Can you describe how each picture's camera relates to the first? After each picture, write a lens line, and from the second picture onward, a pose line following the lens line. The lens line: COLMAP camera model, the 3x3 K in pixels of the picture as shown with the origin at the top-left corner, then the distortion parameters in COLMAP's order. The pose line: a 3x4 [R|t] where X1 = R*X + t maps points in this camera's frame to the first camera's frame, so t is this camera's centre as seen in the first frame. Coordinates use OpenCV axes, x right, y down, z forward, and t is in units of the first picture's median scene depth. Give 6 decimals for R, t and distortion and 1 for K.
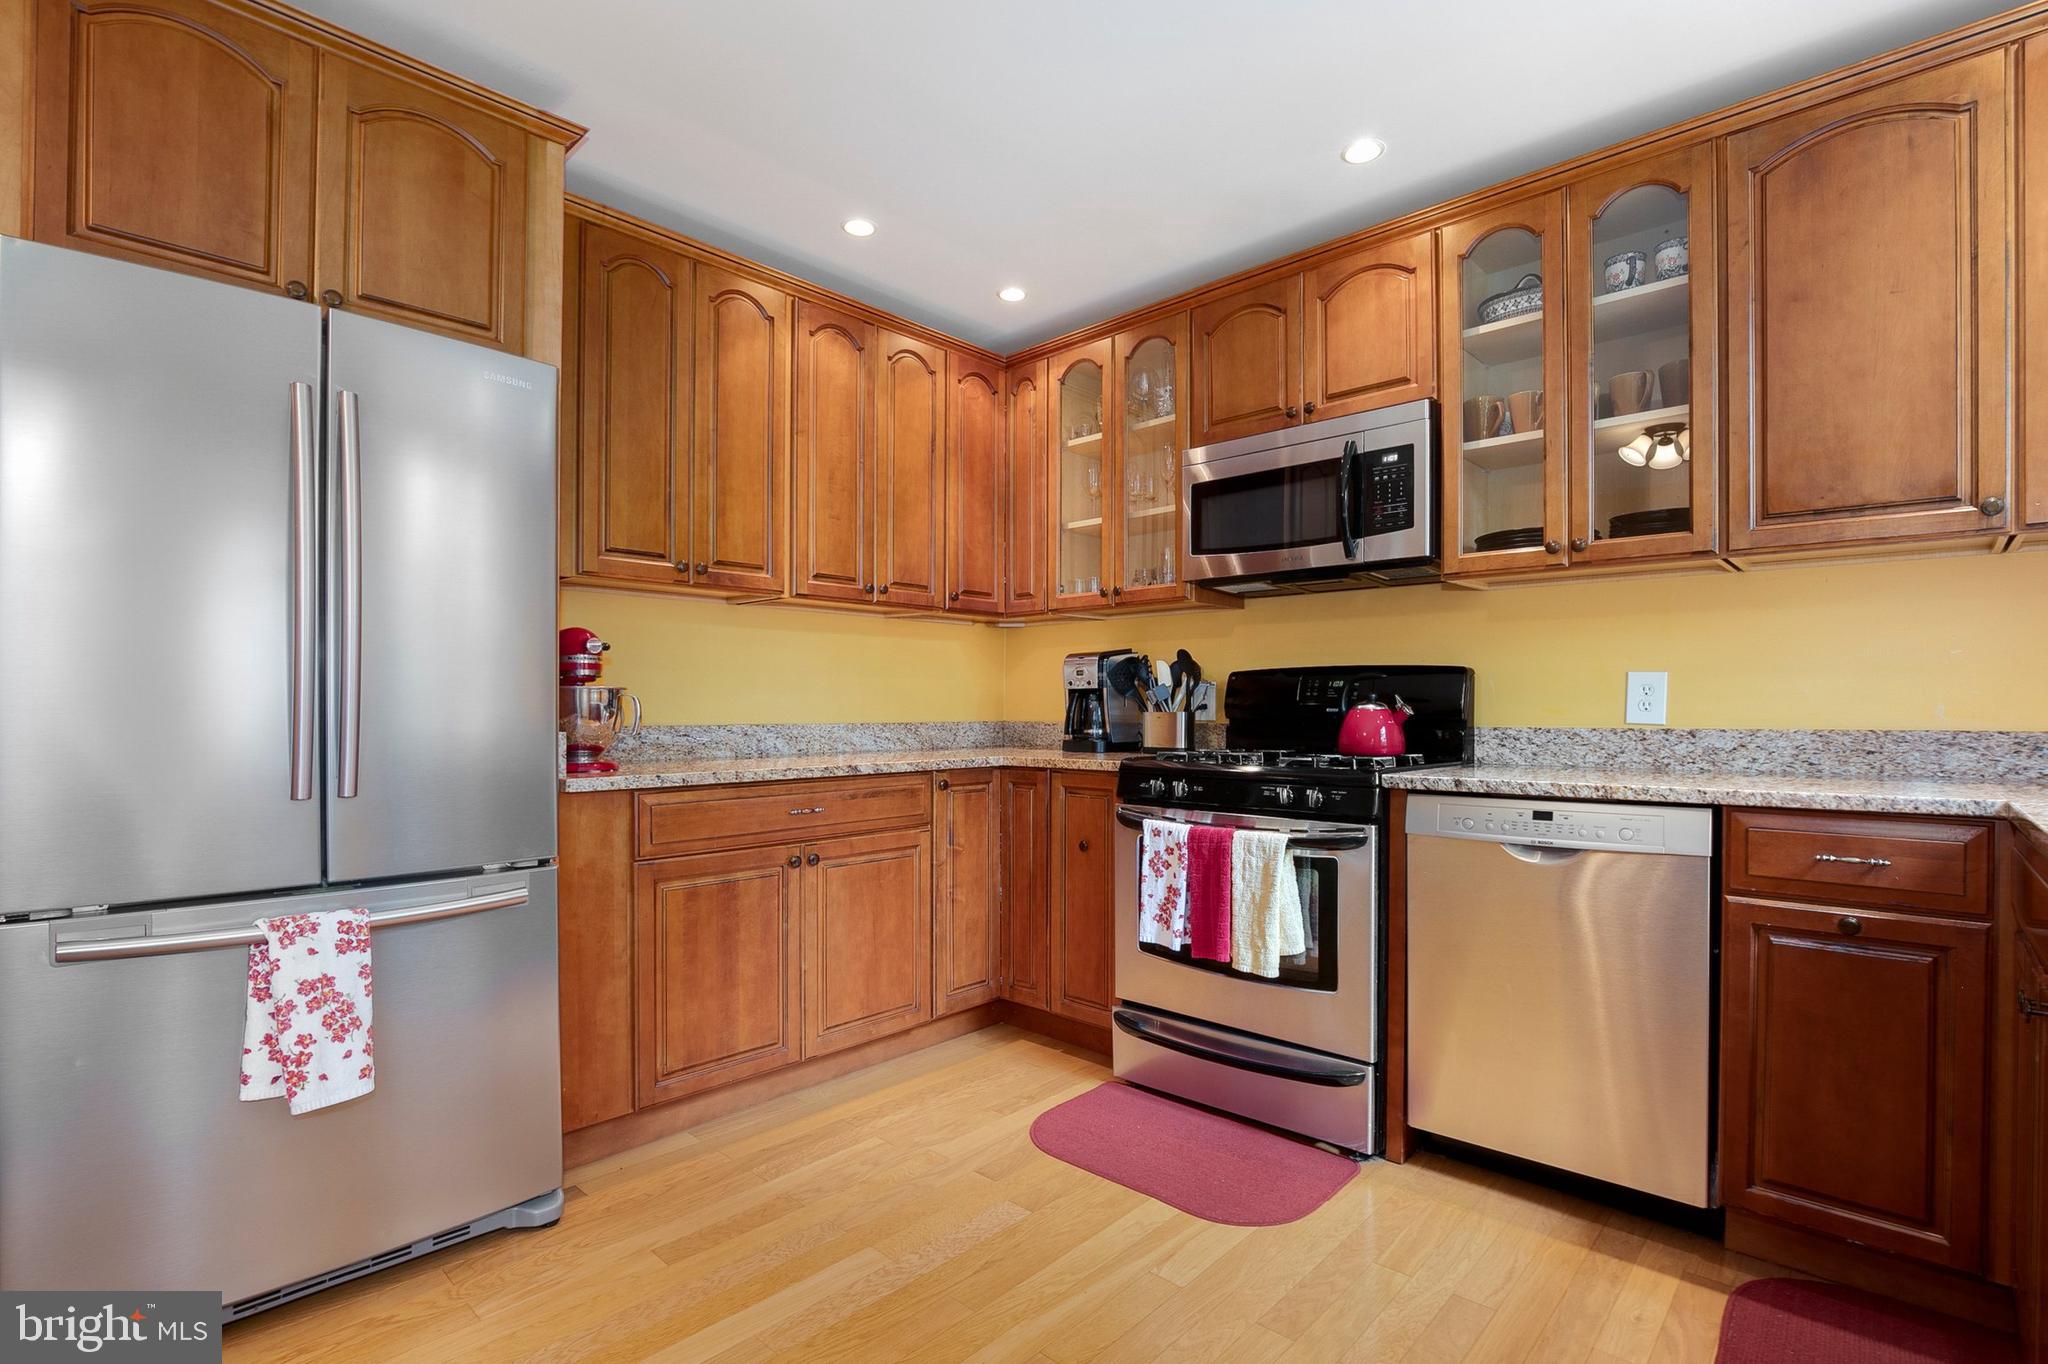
lens RADIAL K [[952.1, 0, 1043.7], [0, 952.1, 710.4], [0, 0, 1]] dist [-0.039005, 0.009515]
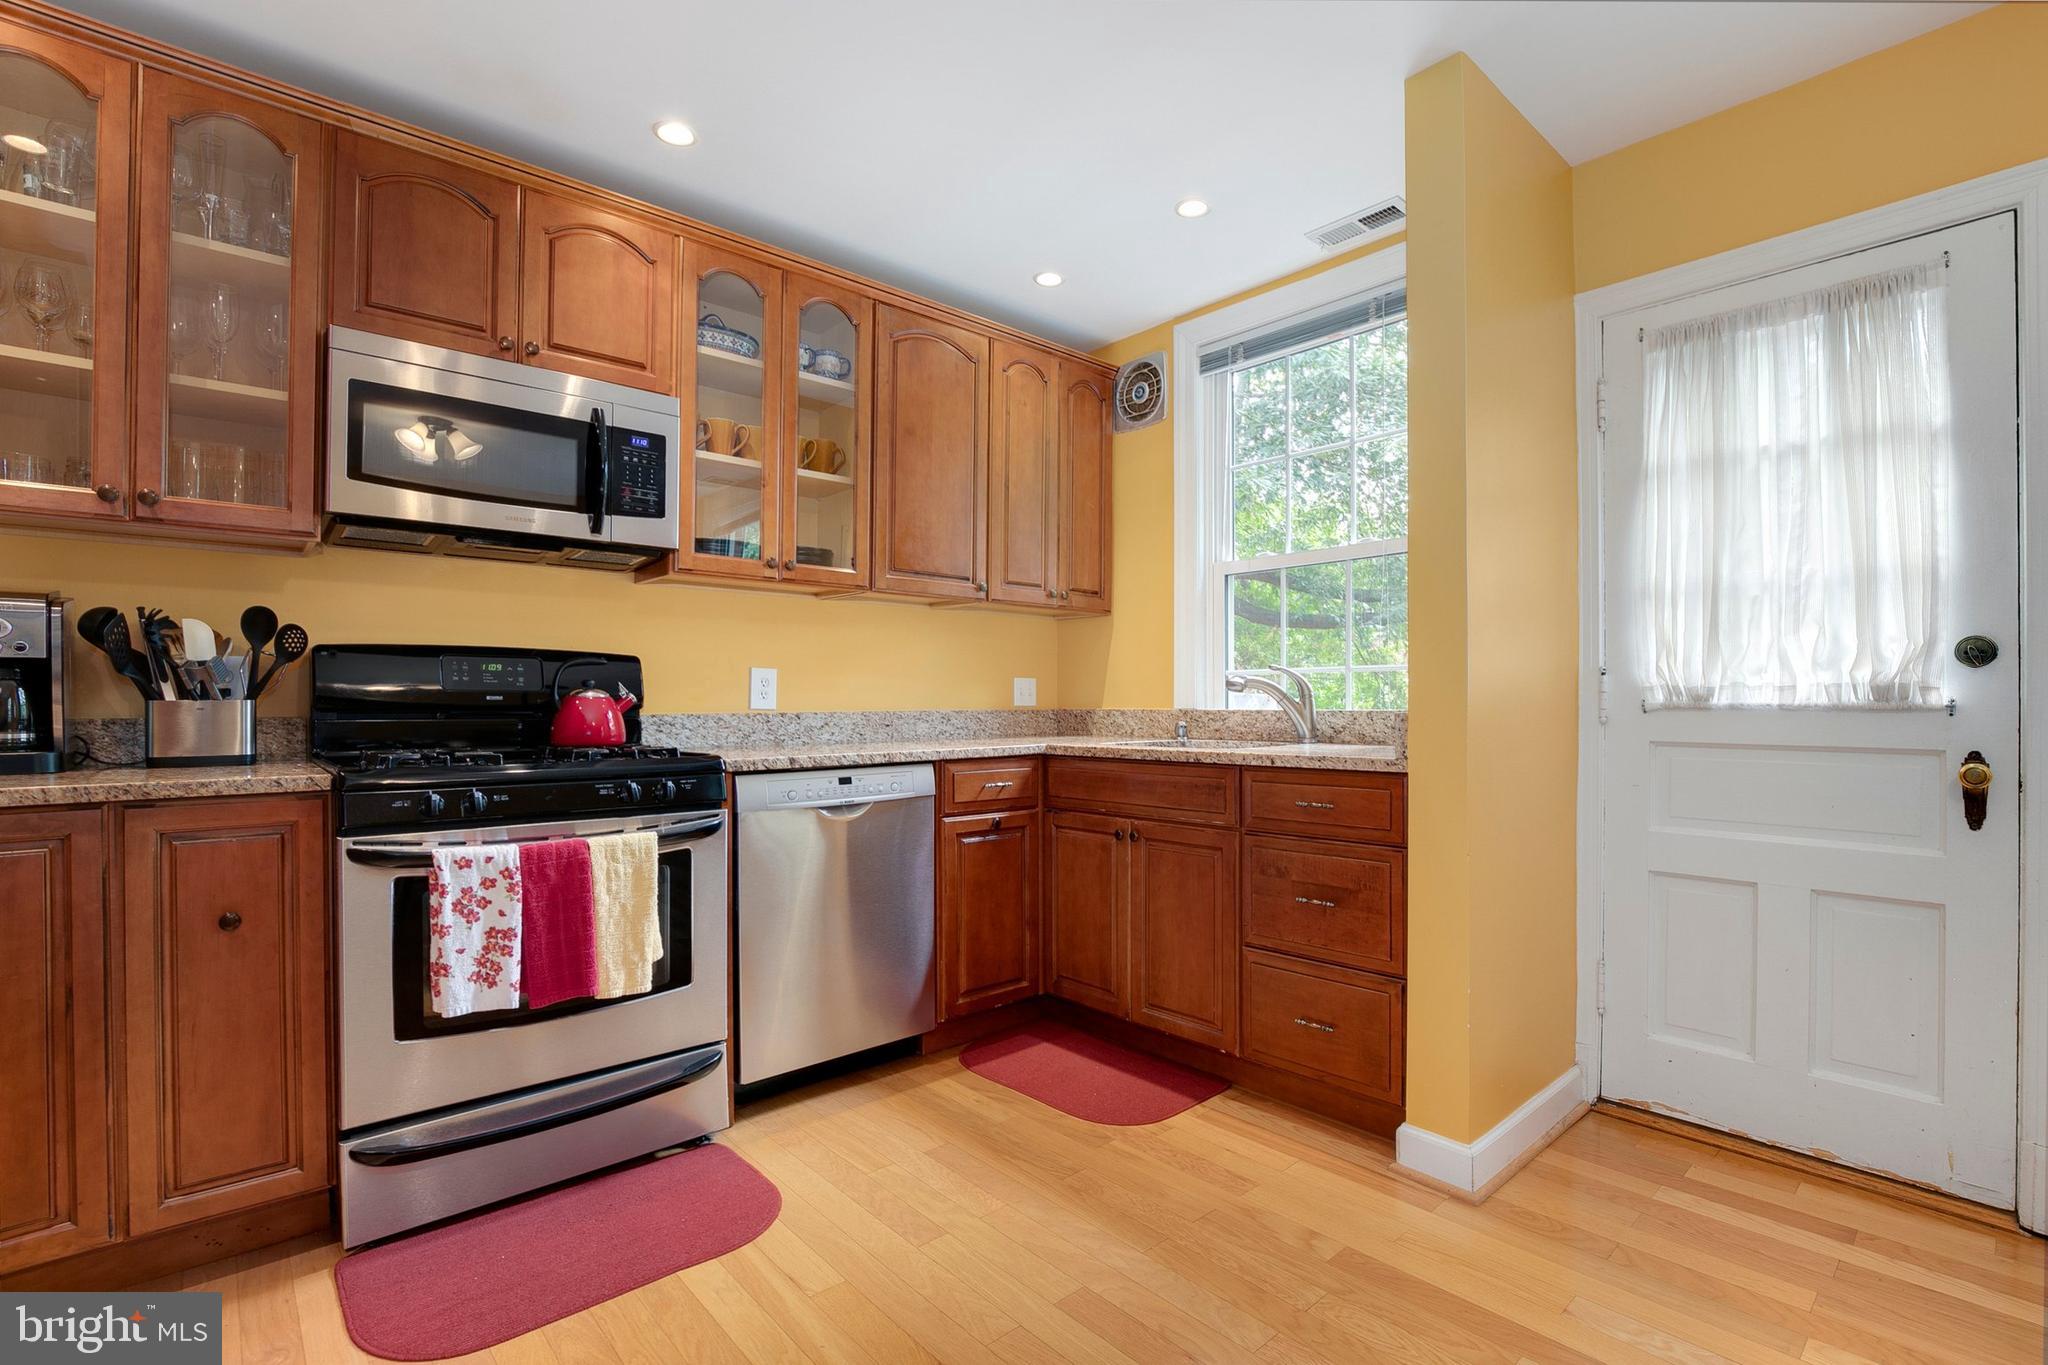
lens RADIAL K [[945.0, 0, 1043.4], [0, 945.0, 704.5], [0, 0, 1]] dist [-0.037016, 0.006979]
pose [[0.087214, -0.004021, 0.996182, -0.614798], [0.000791, 0.999992, 0.003967, 0.003273], [-0.996189, 0.000442, 0.087216, 0.537748]]
